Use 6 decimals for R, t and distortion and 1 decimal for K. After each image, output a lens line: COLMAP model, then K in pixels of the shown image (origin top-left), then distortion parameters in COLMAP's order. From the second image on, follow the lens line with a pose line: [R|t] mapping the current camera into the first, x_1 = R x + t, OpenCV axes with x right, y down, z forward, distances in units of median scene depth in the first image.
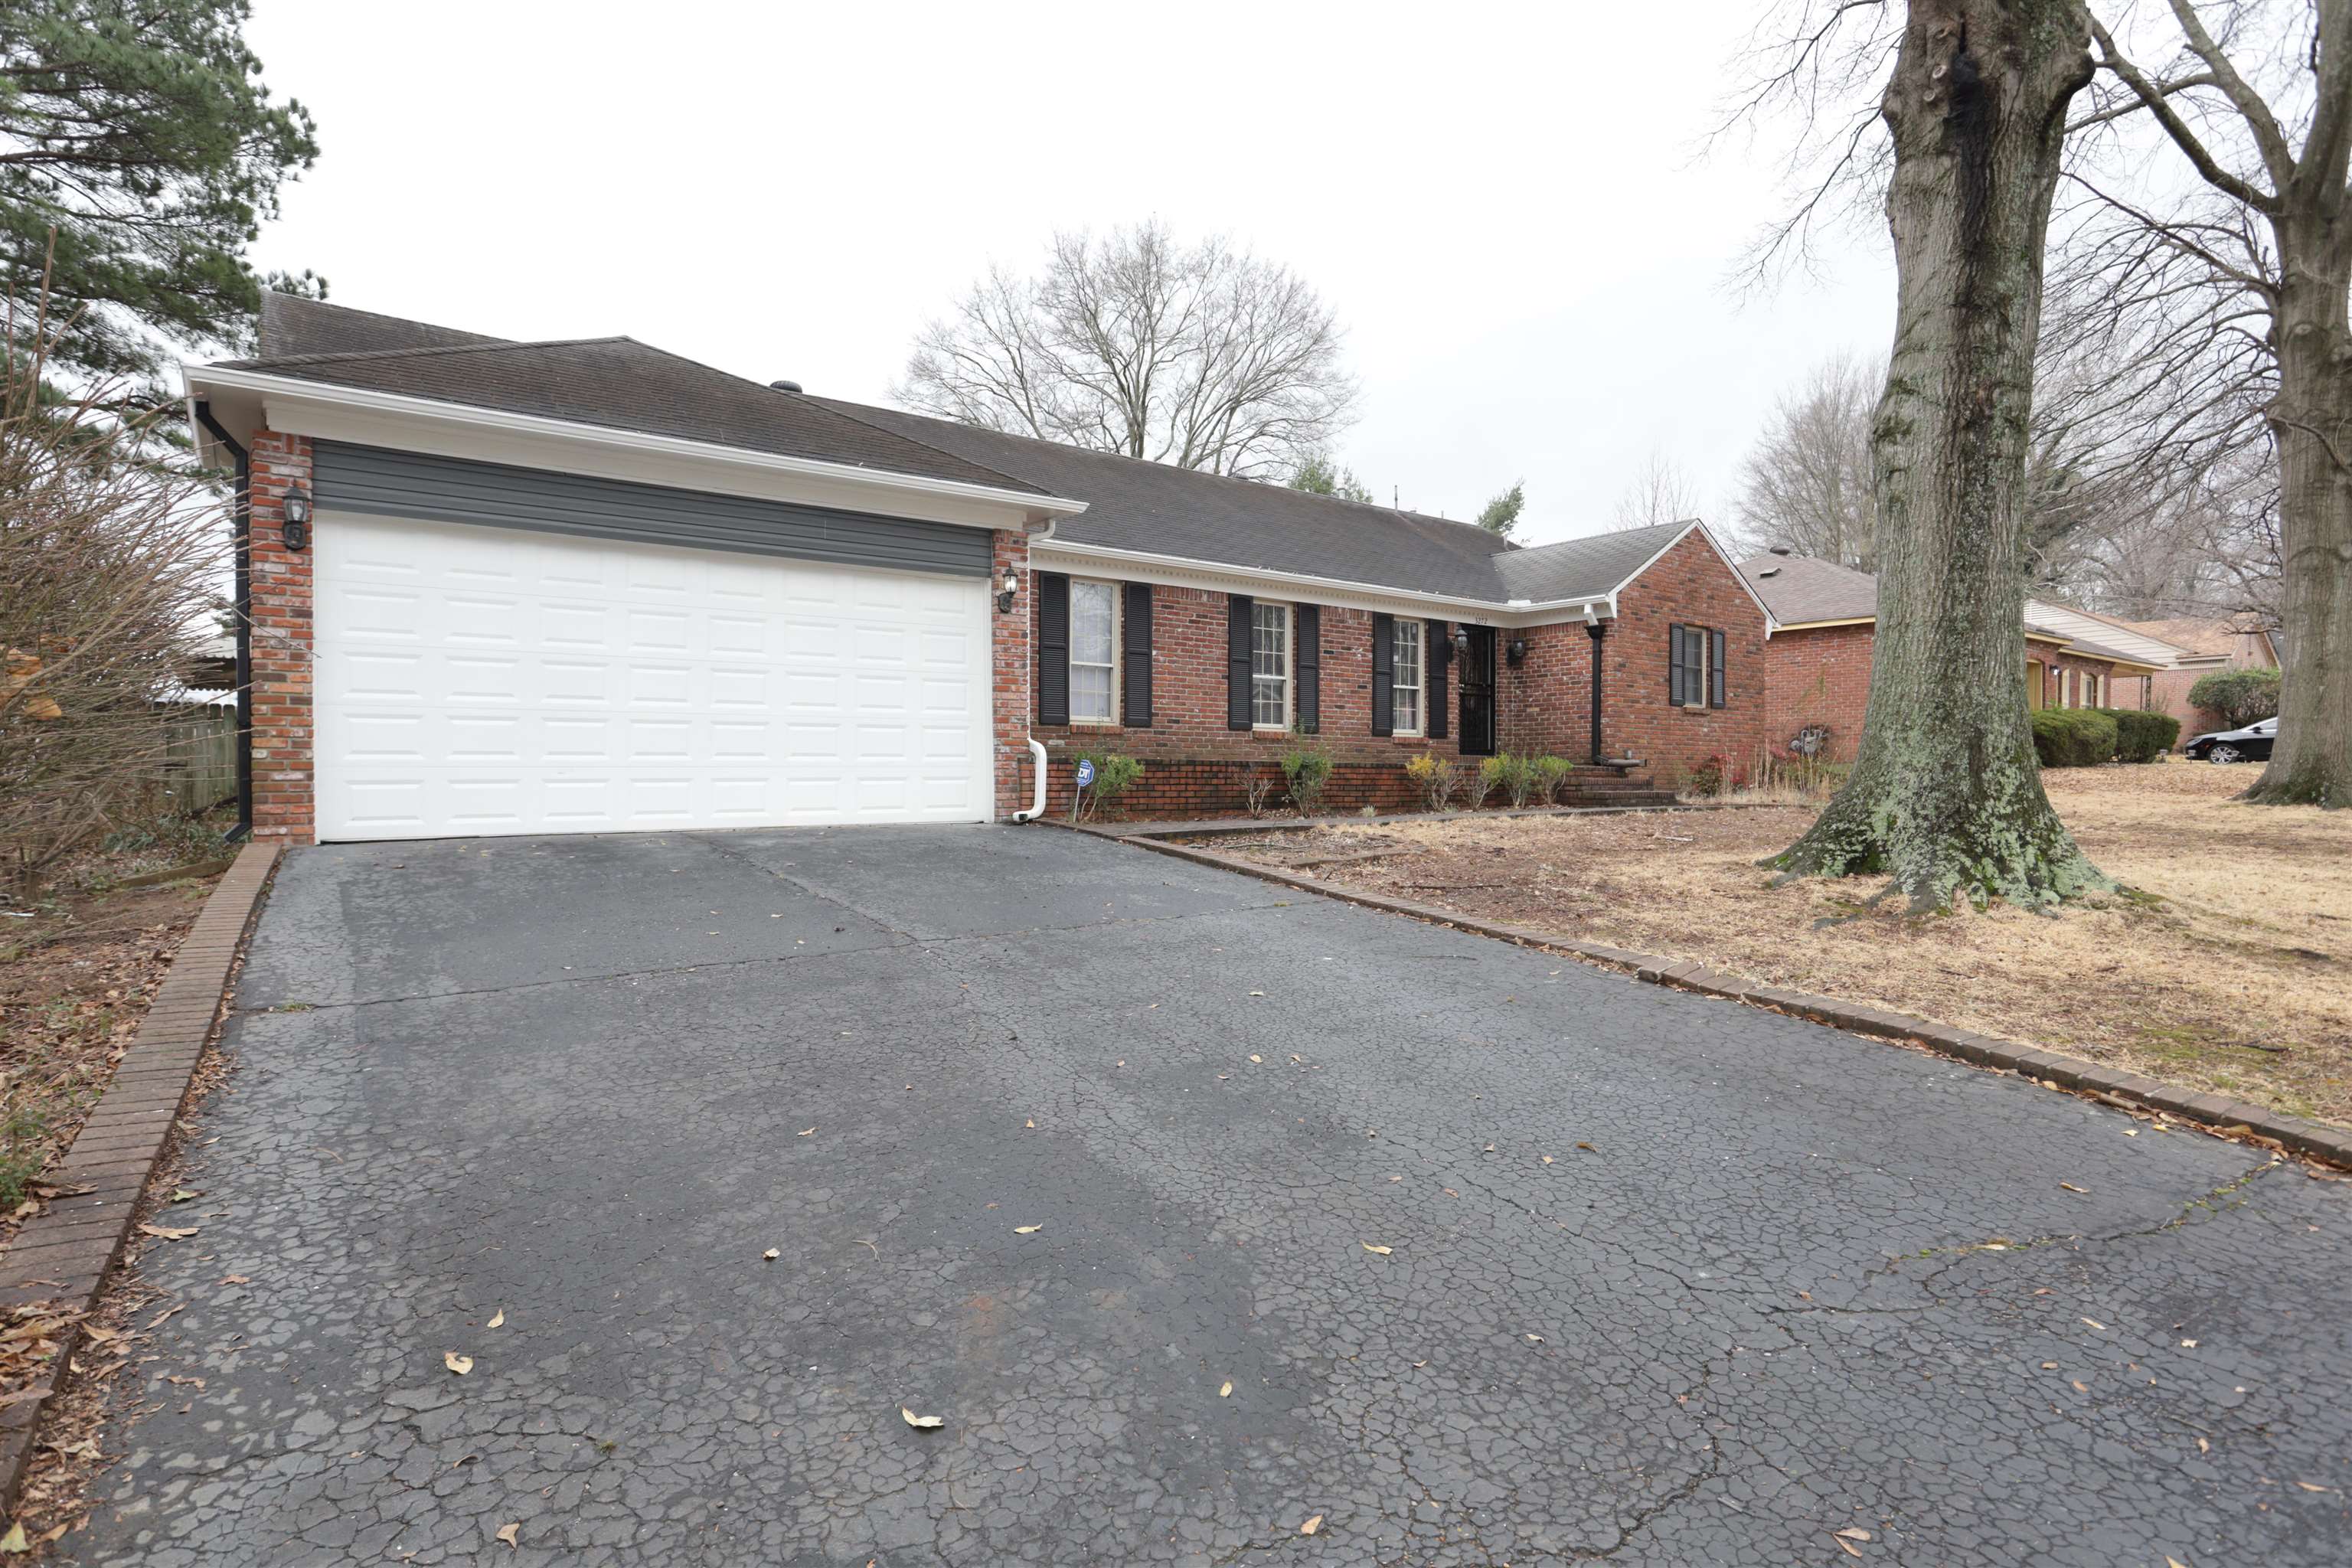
lens RADIAL K [[1413.8, 0, 1179.9], [0, 1413.8, 786.9], [0, 0, 1]] dist [0.005899, 0.000150]
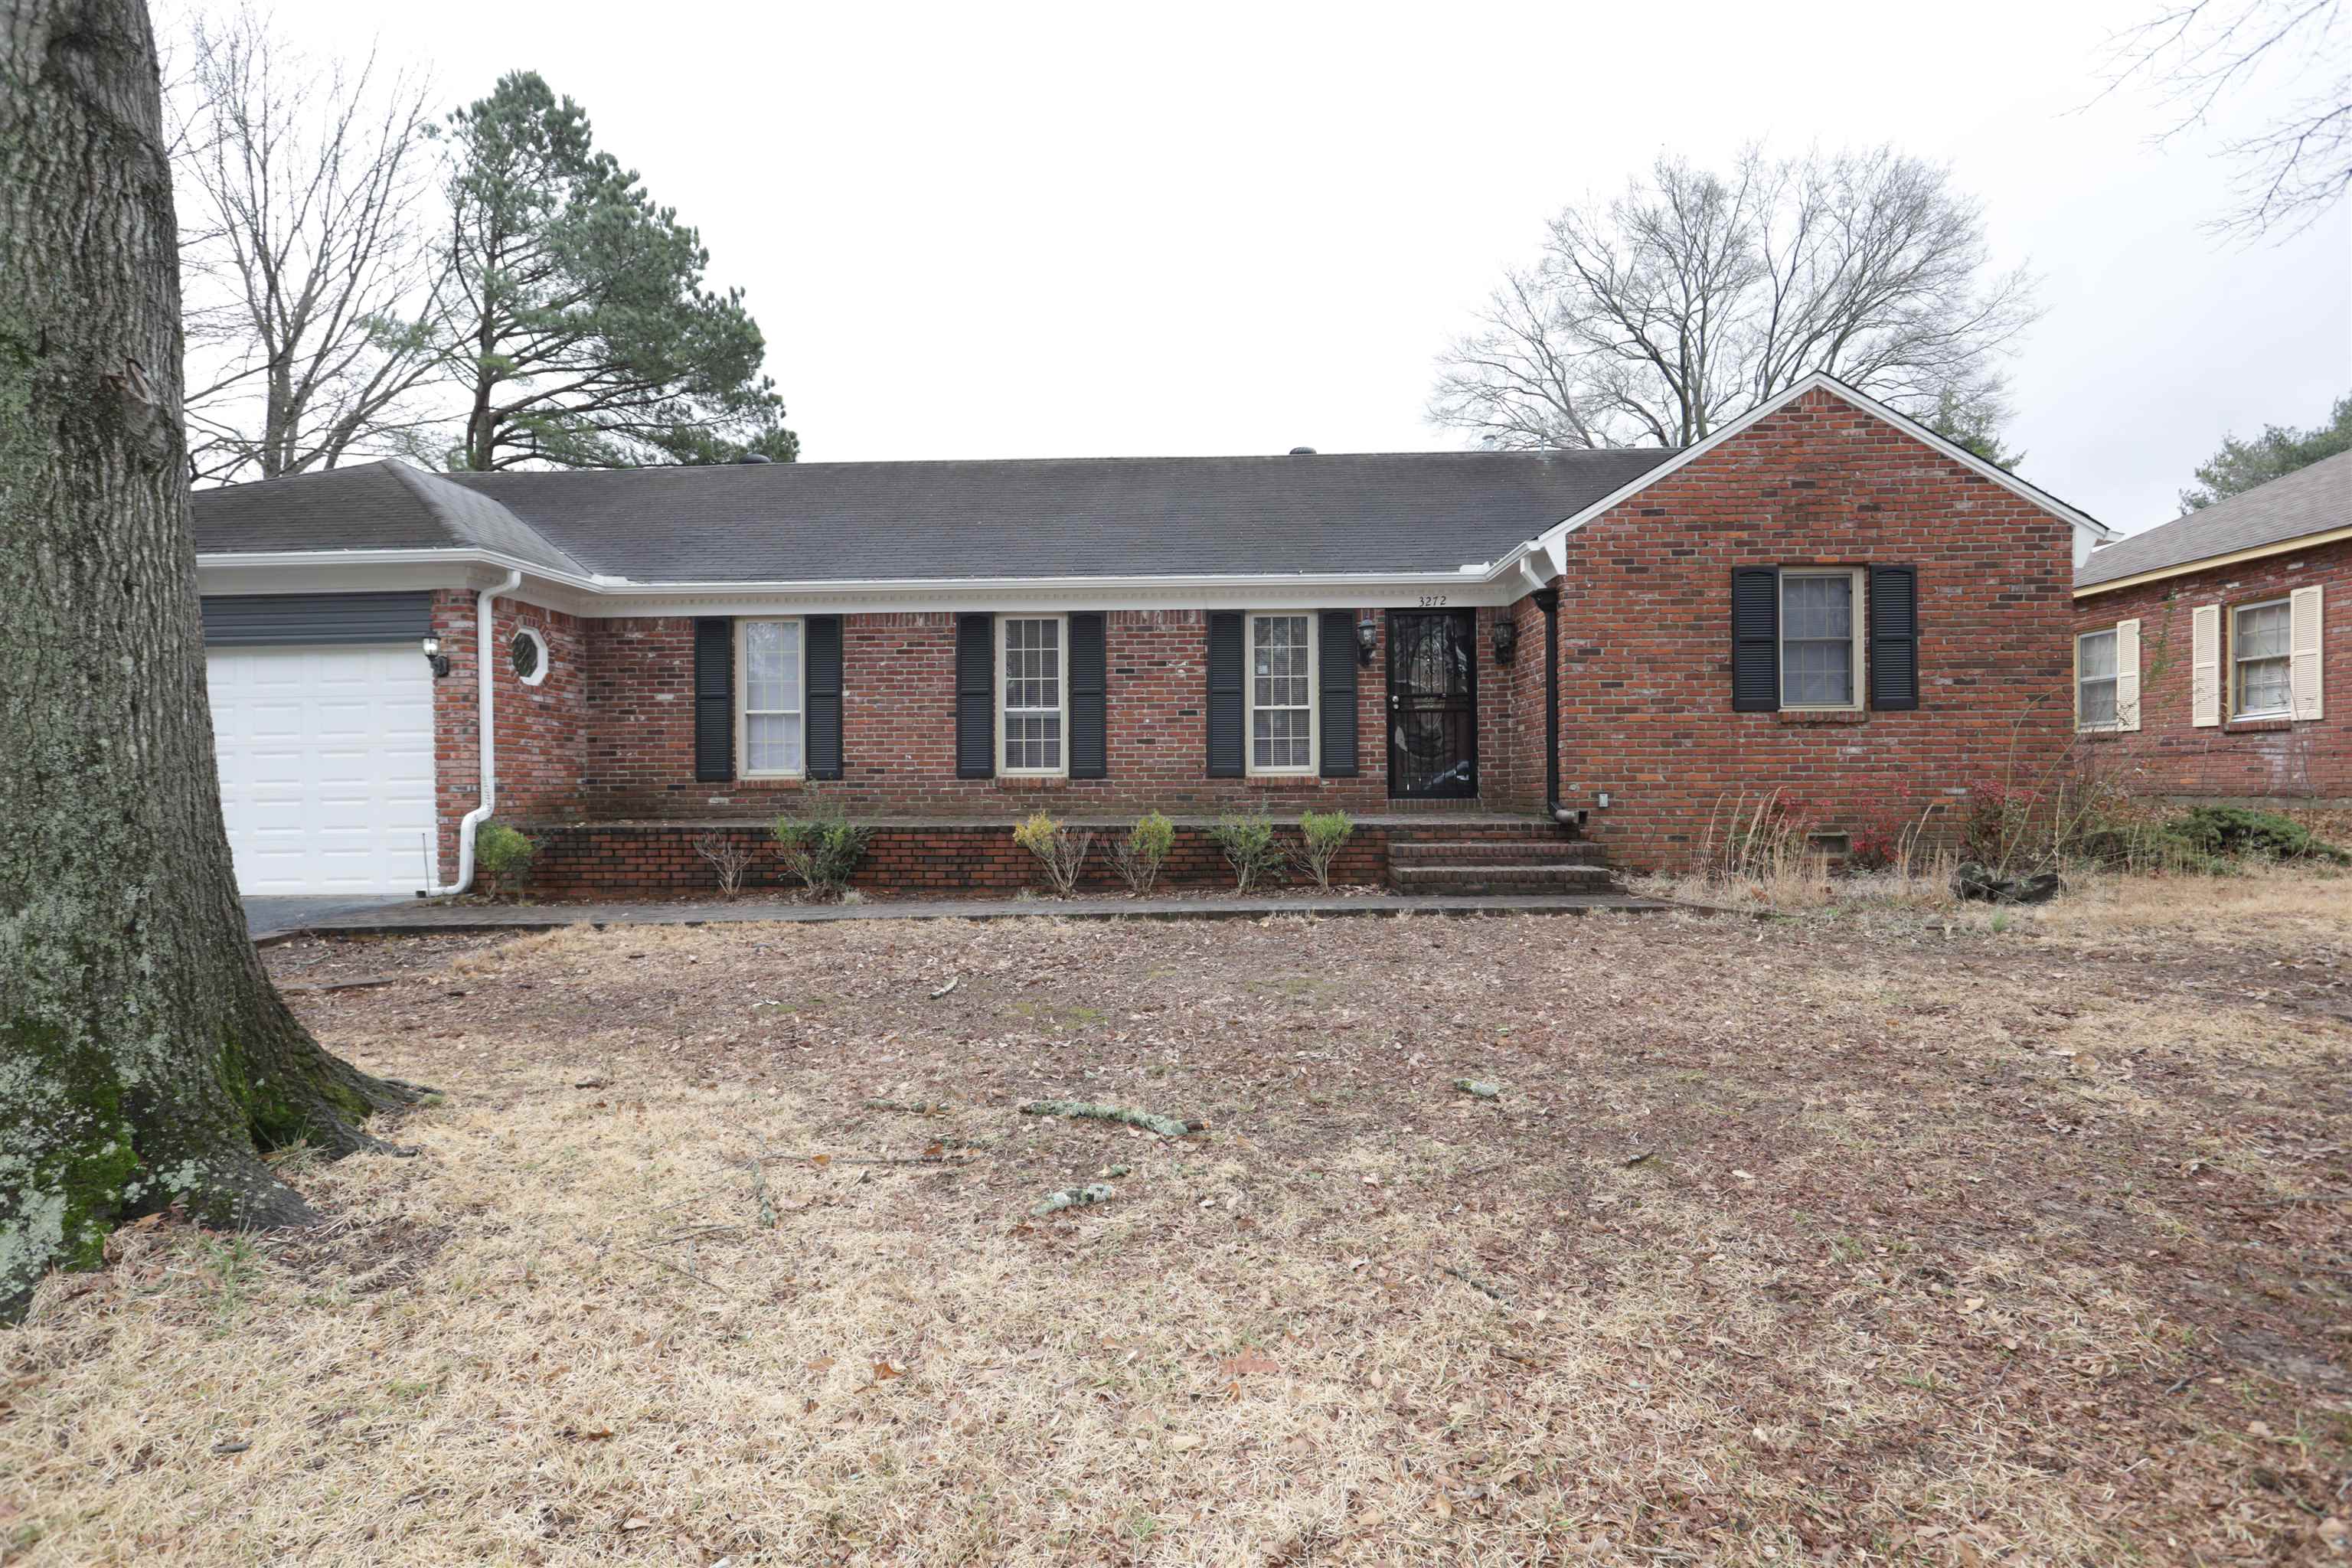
lens RADIAL K [[1121.6, 0, 1173.1], [0, 1121.6, 781.6], [0, 0, 1]] dist [-0.009819, 0.000650]
pose [[0.730382, -0.008832, -0.682982, 0.531105], [0.008706, 0.999956, -0.003621, -0.032115], [0.682983, -0.003302, 0.730427, 0.560552]]
